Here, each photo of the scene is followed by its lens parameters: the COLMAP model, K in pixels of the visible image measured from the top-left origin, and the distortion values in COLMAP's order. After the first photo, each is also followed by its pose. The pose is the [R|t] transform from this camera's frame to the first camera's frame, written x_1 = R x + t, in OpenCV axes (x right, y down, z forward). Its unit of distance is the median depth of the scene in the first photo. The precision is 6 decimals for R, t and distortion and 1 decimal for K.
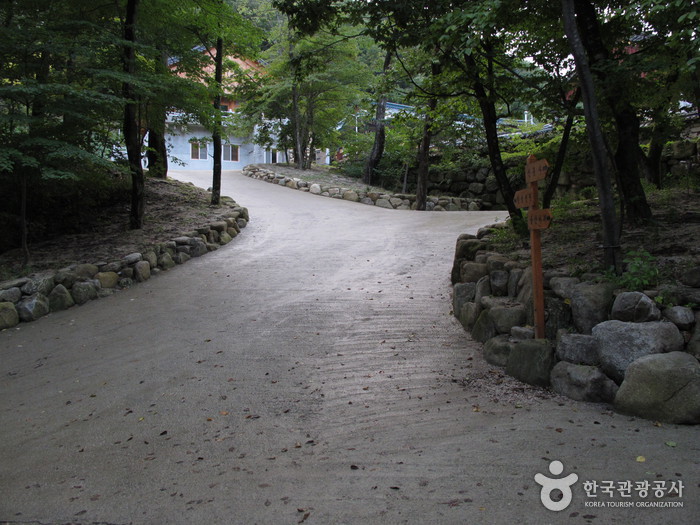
lens RADIAL K [[580.9, 0, 350.0], [0, 580.9, 262.5], [0, 0, 1]] dist [-0.148299, 0.102081]
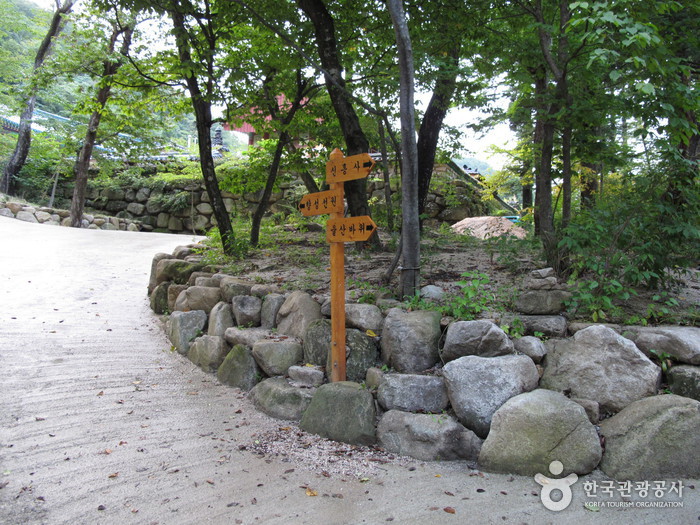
lens RADIAL K [[580.9, 0, 350.0], [0, 580.9, 262.5], [0, 0, 1]] dist [-0.148299, 0.102081]
pose [[0.817066, 0.046521, 0.574664, -0.088691], [-0.017312, 0.998269, -0.056199, 0.010392], [-0.576284, 0.035969, 0.816458, 0.242757]]
